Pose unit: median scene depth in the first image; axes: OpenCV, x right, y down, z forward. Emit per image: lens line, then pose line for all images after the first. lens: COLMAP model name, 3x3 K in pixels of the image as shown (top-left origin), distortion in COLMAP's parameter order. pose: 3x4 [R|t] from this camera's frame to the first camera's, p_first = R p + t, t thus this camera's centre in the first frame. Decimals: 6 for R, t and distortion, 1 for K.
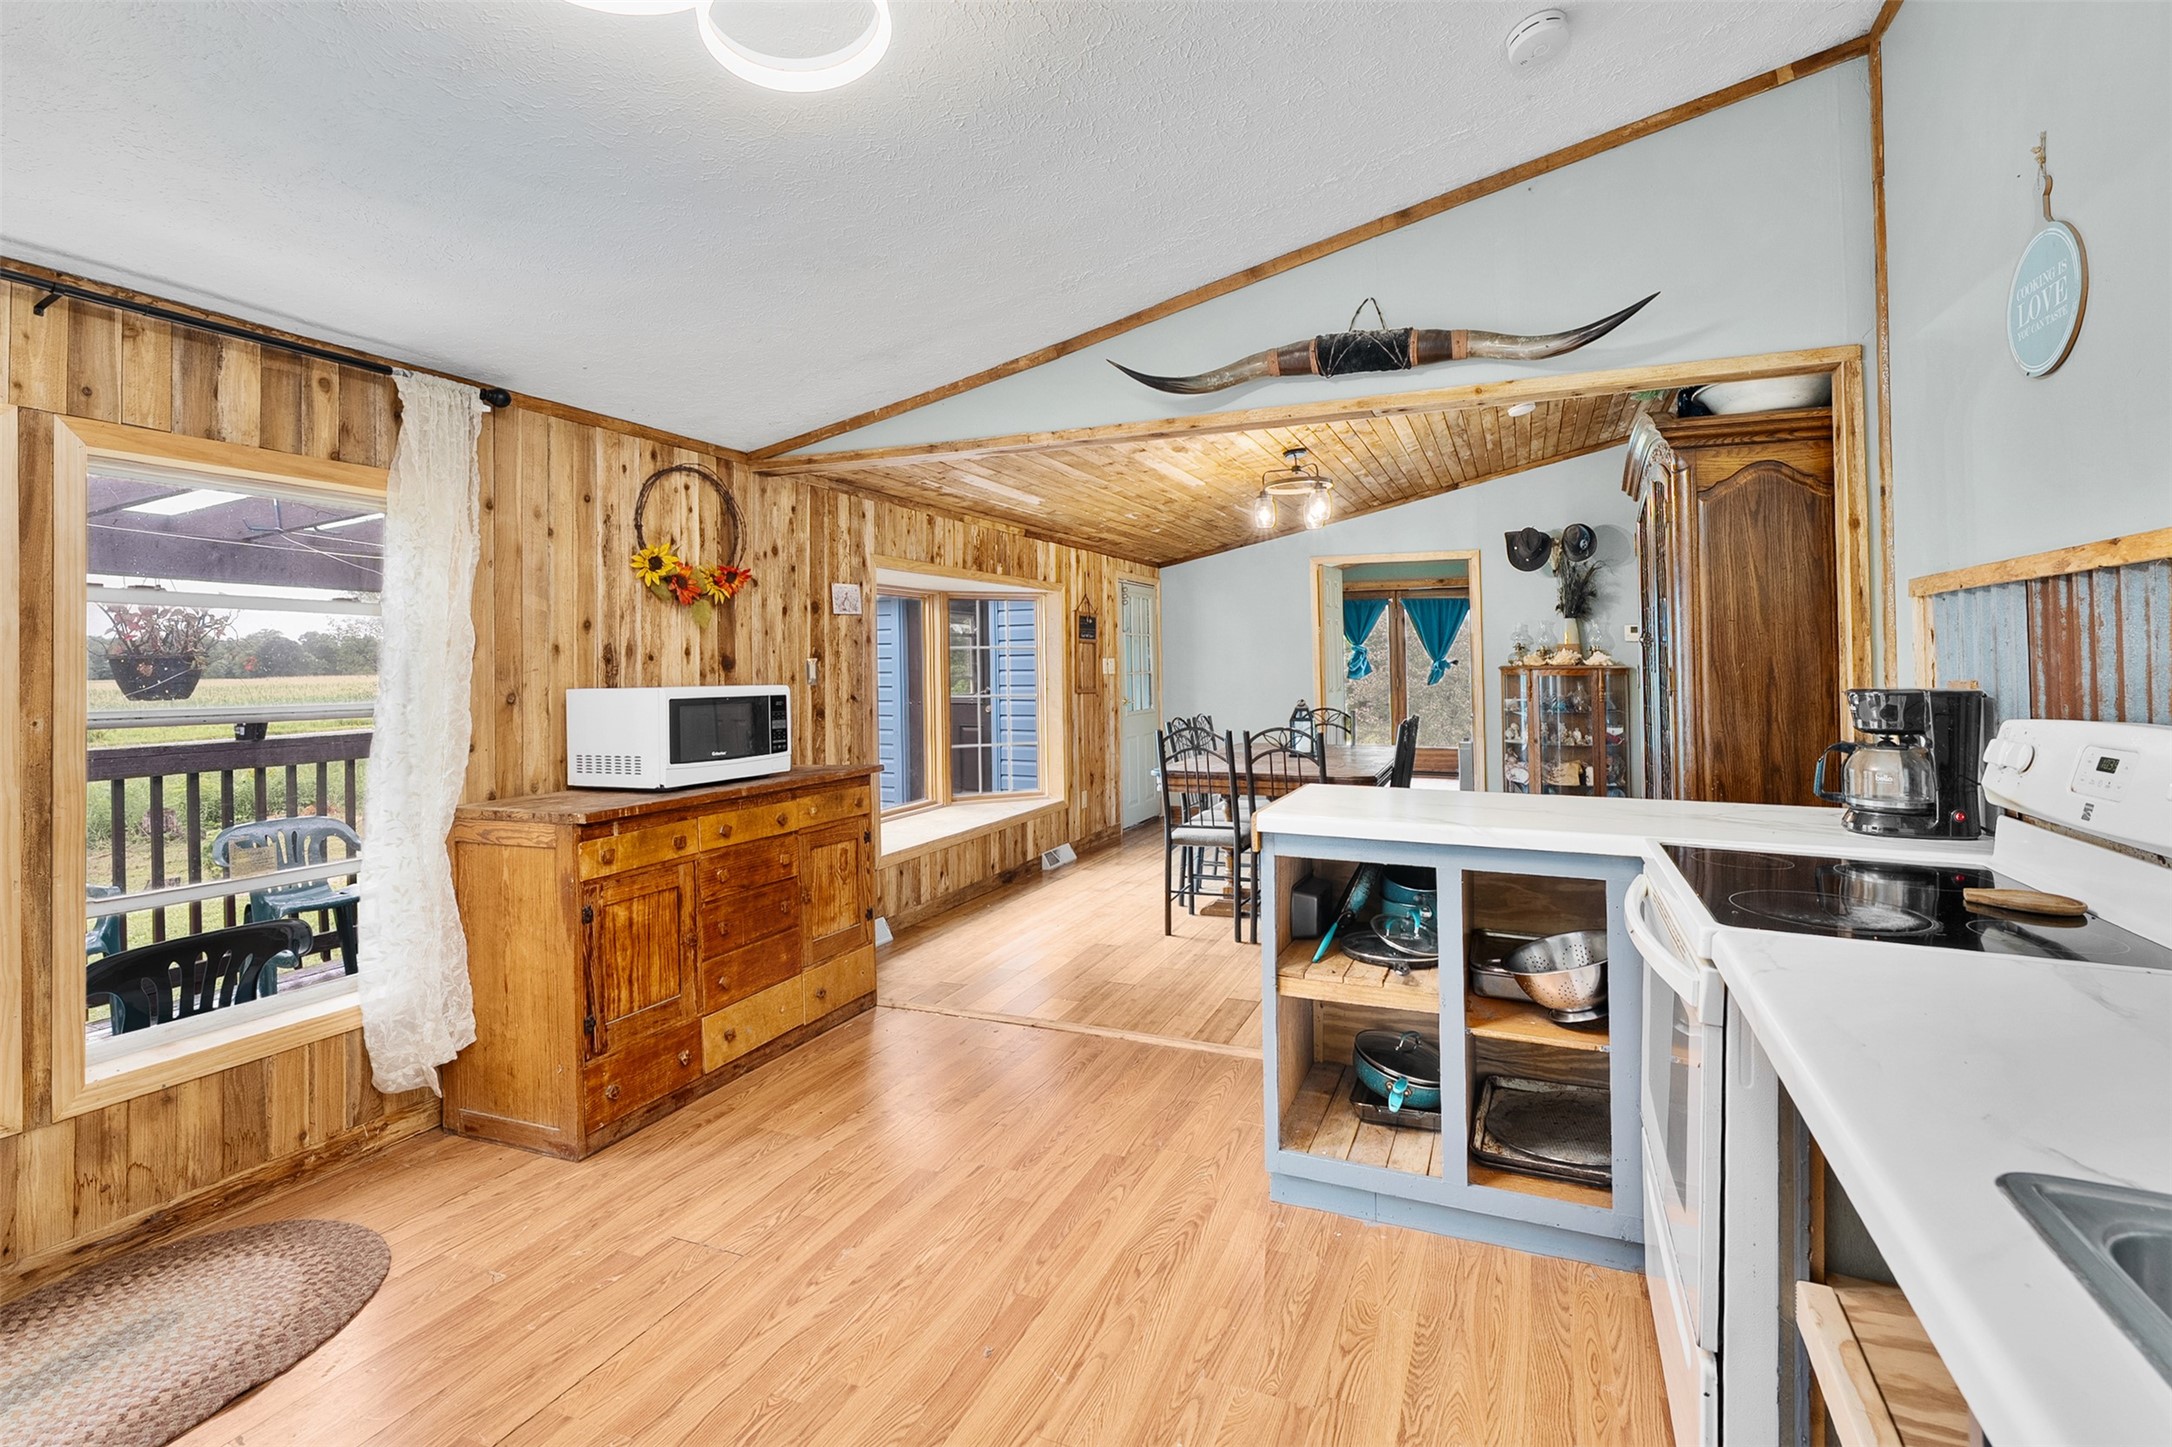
lens RADIAL K [[1005.7, 0, 1131.1], [0, 1005.7, 653.3], [0, 0, 1]] dist [0.000353, -0.000120]
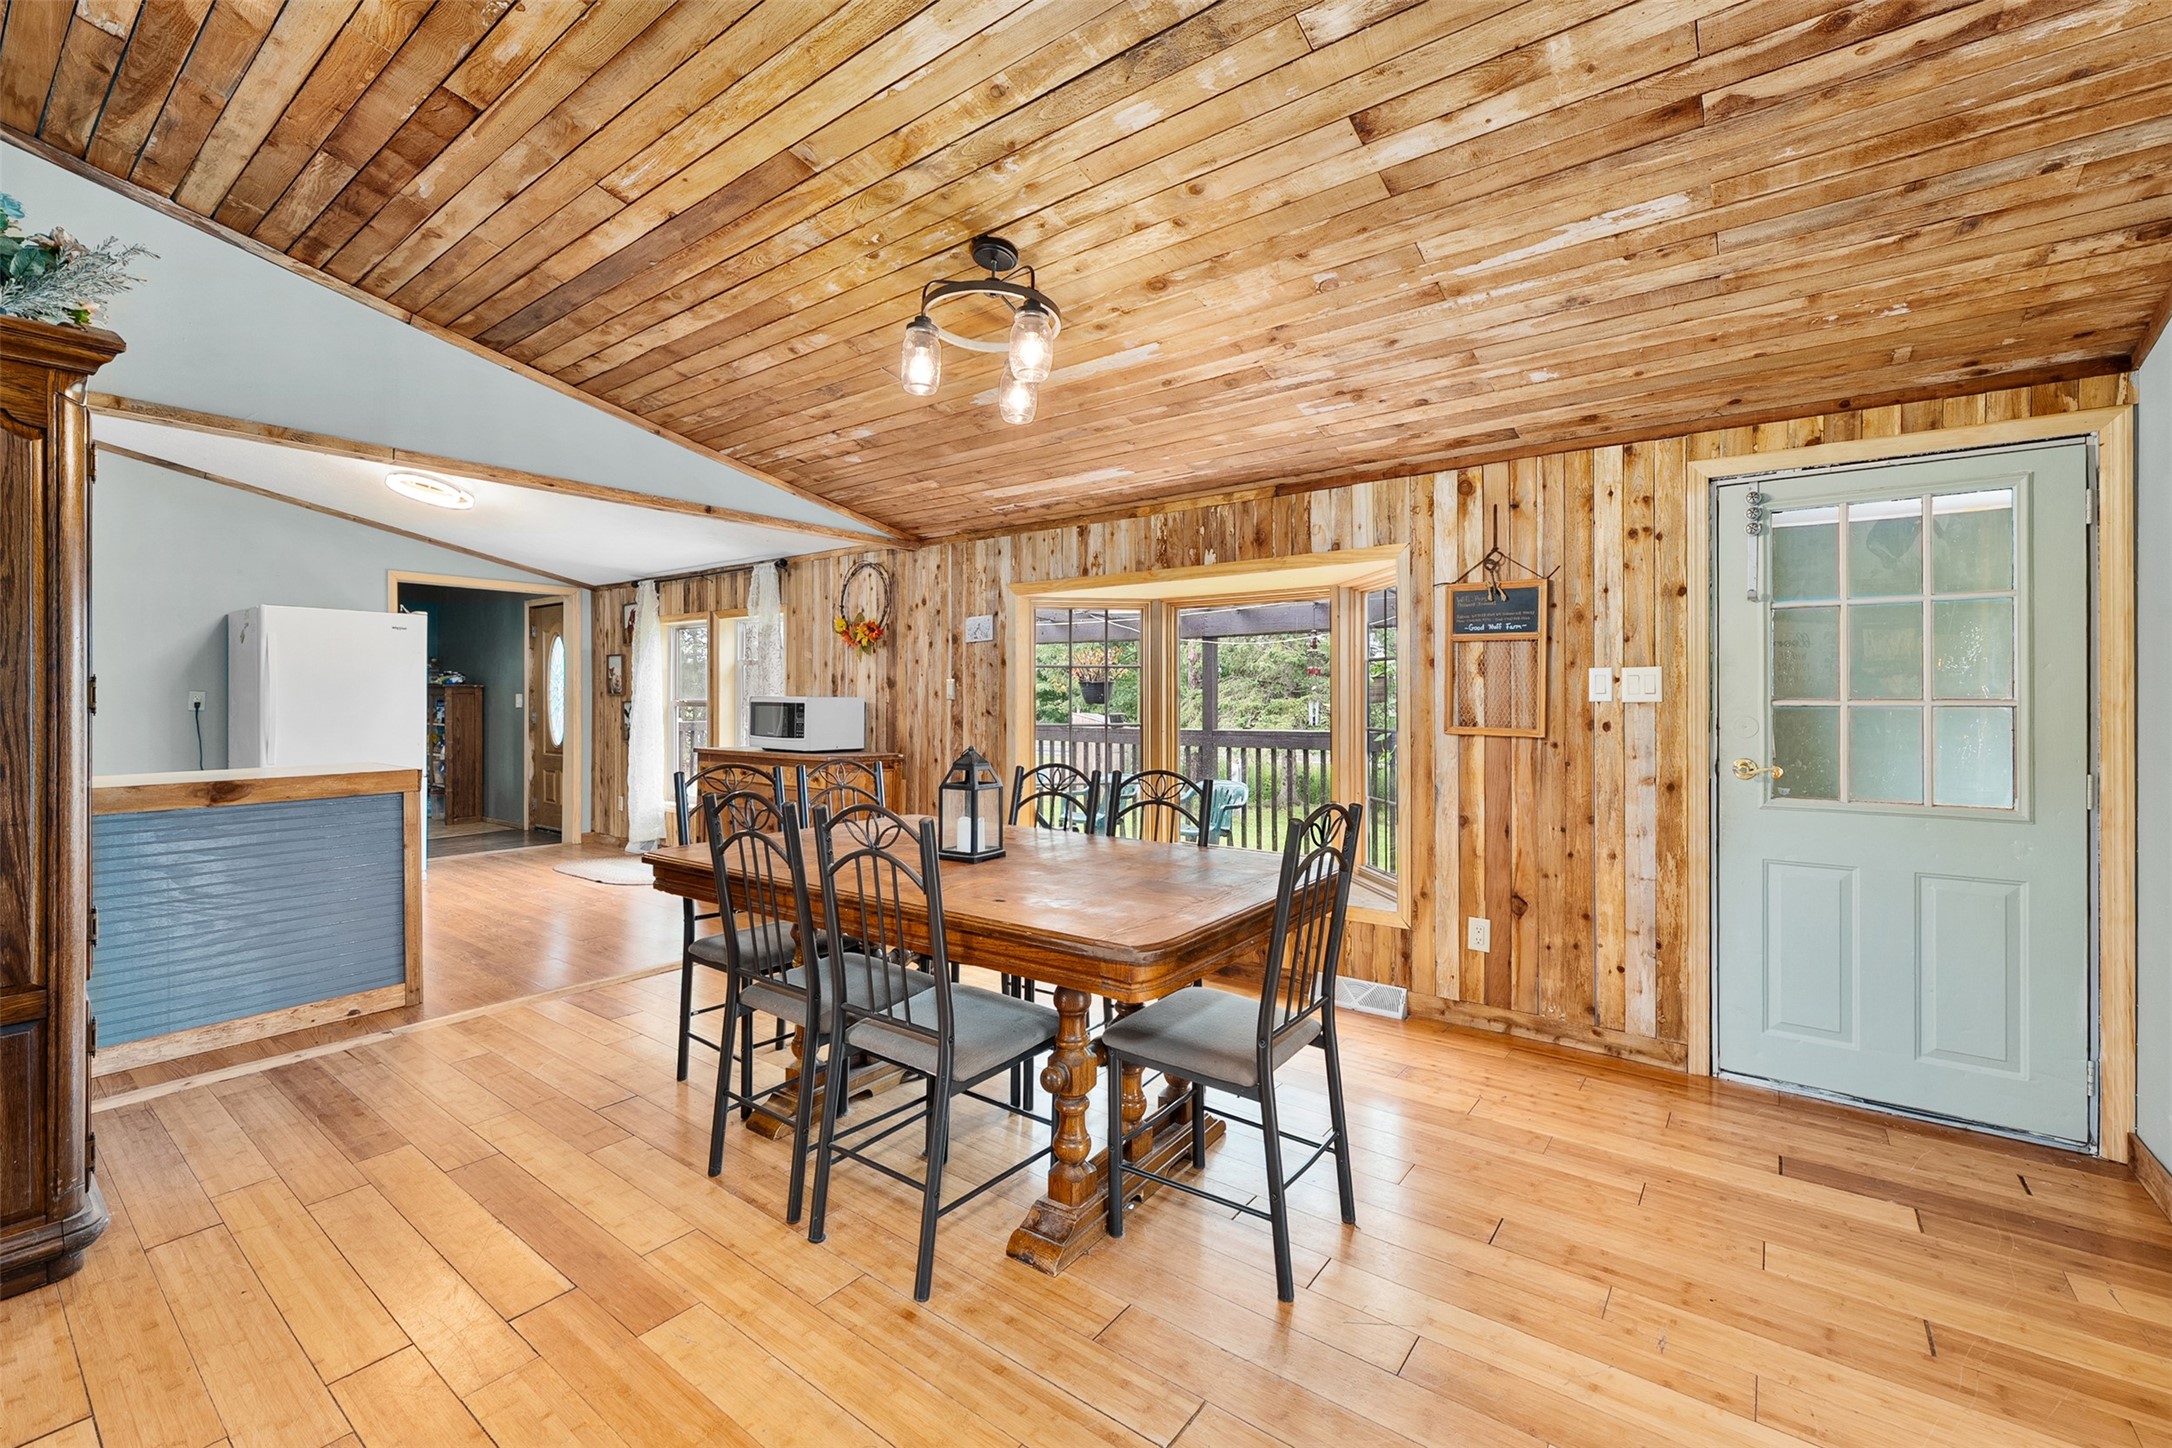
lens RADIAL K [[906.1, 0, 1084.7], [0, 906.1, 703.8], [0, 0, 1]] dist [-0.000441, -0.000079]
pose [[-0.270235, 0.011797, -0.962722, 0.601342], [0.008262, 0.999917, 0.009934, 0.020905], [0.962759, -0.005270, -0.270310, 1.188170]]
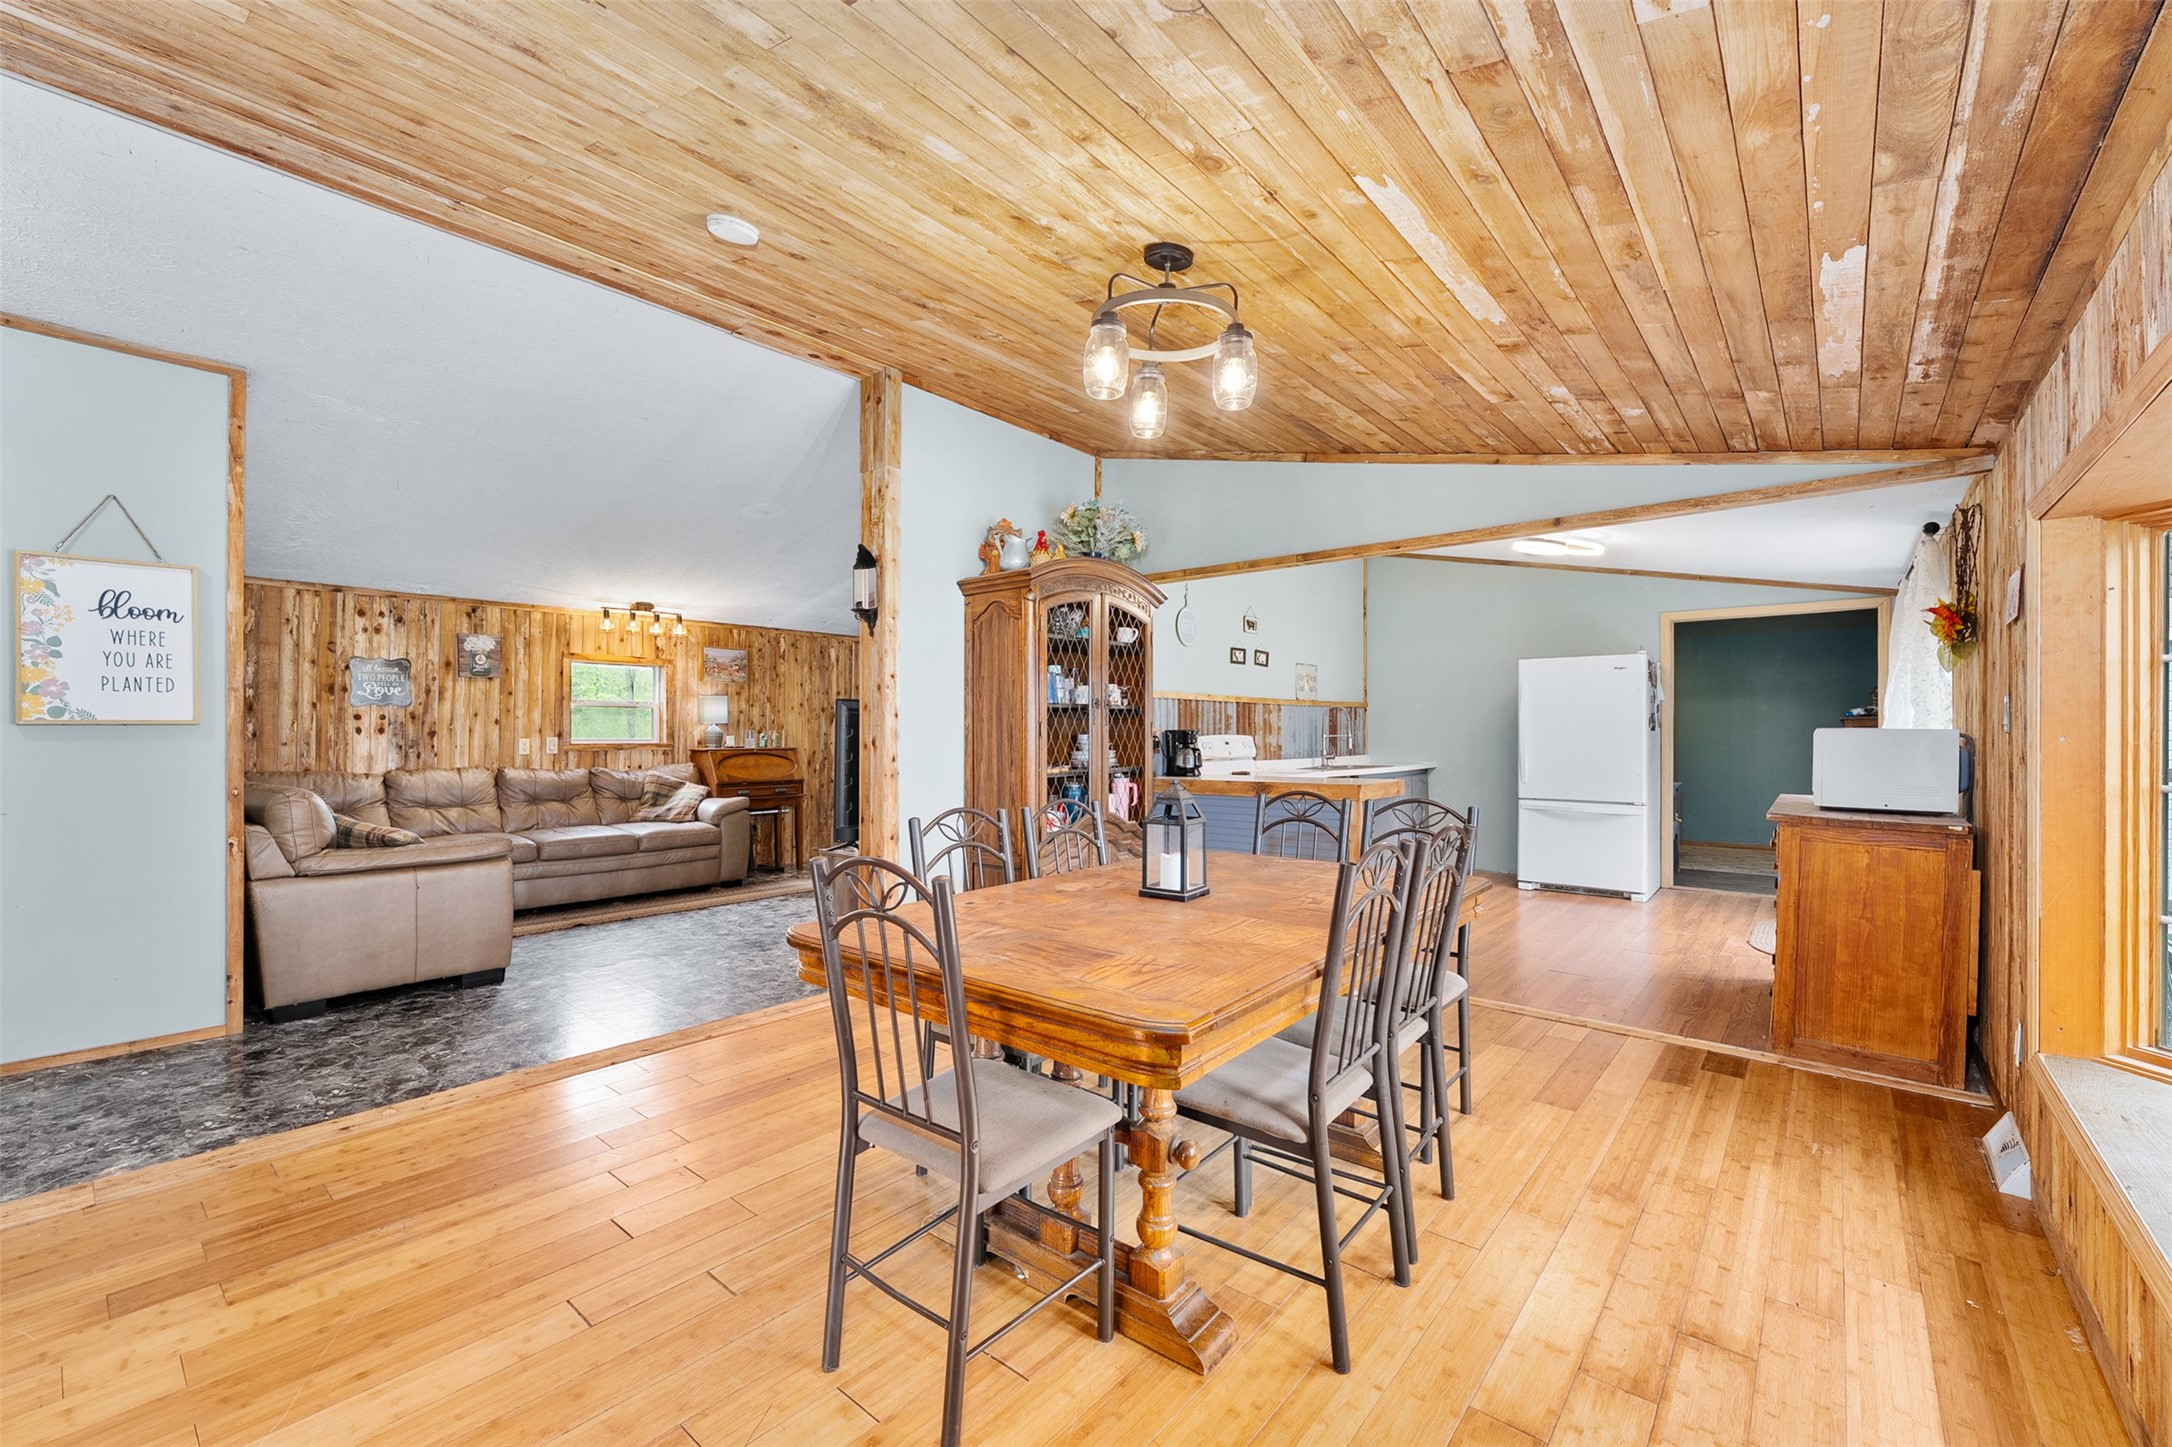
lens RADIAL K [[864.7, 0, 1082.6], [0, 864.7, 729.8], [0, 0, 1]] dist [0.001376, 0.000034]
pose [[-0.943509, 0.009268, 0.331218, 0.070915], [0.004853, 0.999888, -0.014153, 0.028071], [-0.331312, -0.011746, -0.943448, 1.422218]]
